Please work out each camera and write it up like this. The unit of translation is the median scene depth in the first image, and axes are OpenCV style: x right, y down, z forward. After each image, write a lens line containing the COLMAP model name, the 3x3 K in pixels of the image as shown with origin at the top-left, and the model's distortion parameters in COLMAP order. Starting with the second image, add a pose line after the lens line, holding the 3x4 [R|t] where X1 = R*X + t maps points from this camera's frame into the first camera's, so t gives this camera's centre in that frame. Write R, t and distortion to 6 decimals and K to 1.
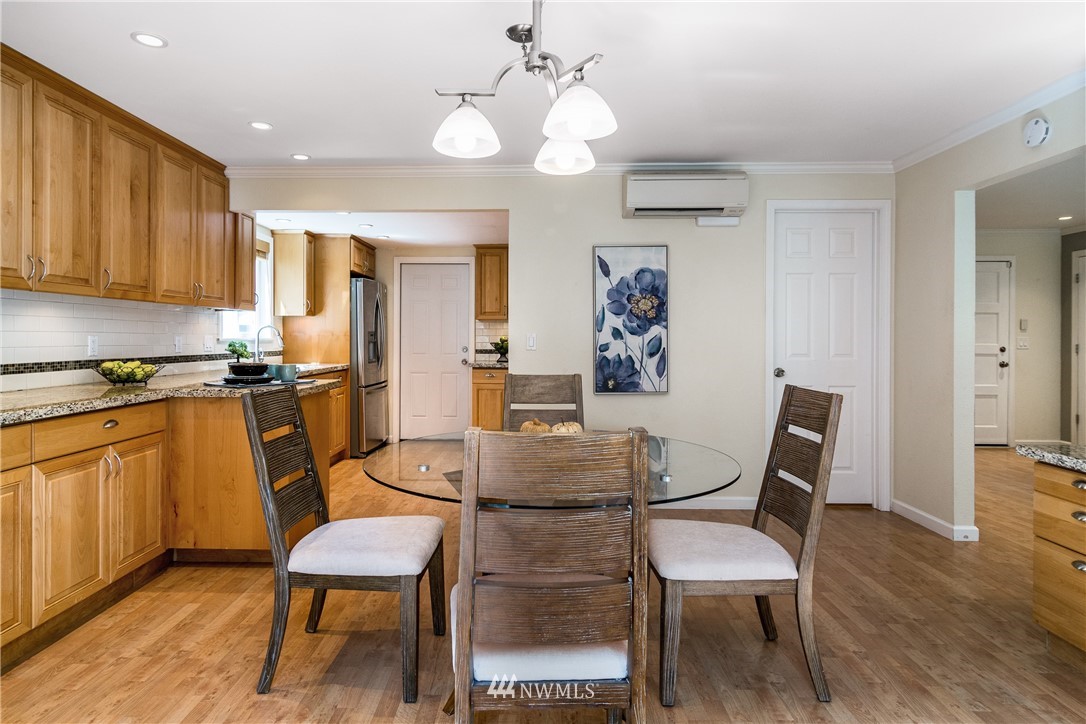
lens RADIAL K [[581.0, 0, 525.3], [0, 581.0, 337.1], [0, 0, 1]] dist [0.001955, -0.001056]
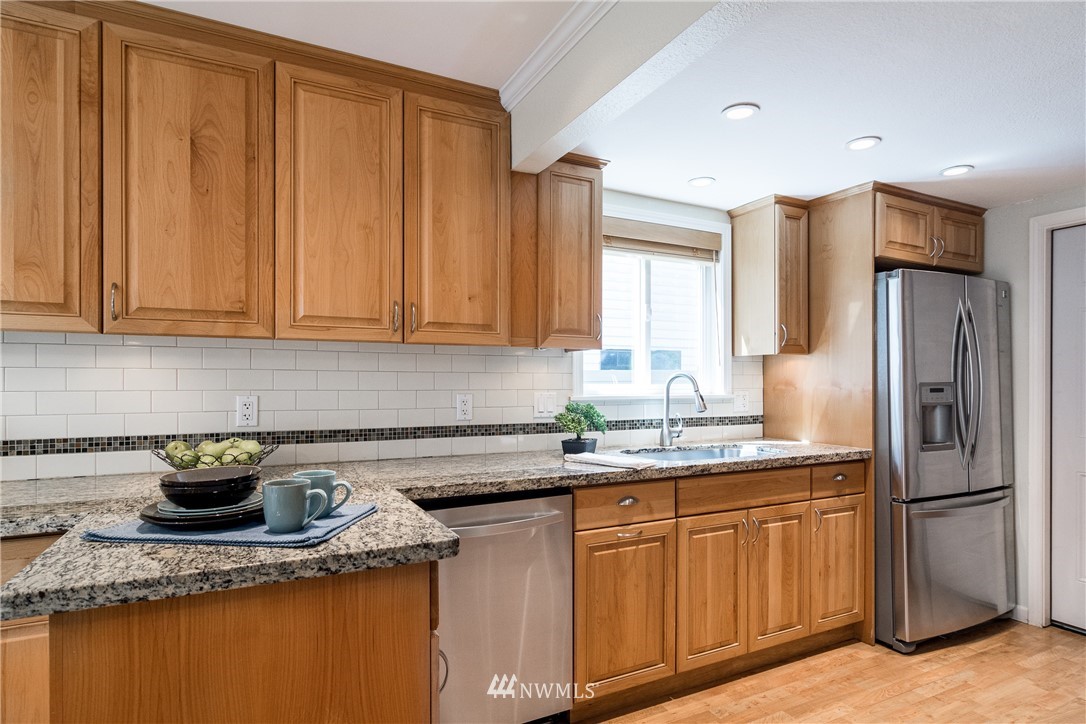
lens RADIAL K [[581.0, 0, 561.0], [0, 581.0, 378.9], [0, 0, 1]] dist [0.001955, -0.001056]
pose [[0.474185, -0.002258, -0.880422, 0.003097], [-0.002468, 0.999989, -0.003894, -0.011079], [0.880422, 0.004020, 0.474175, 0.573398]]
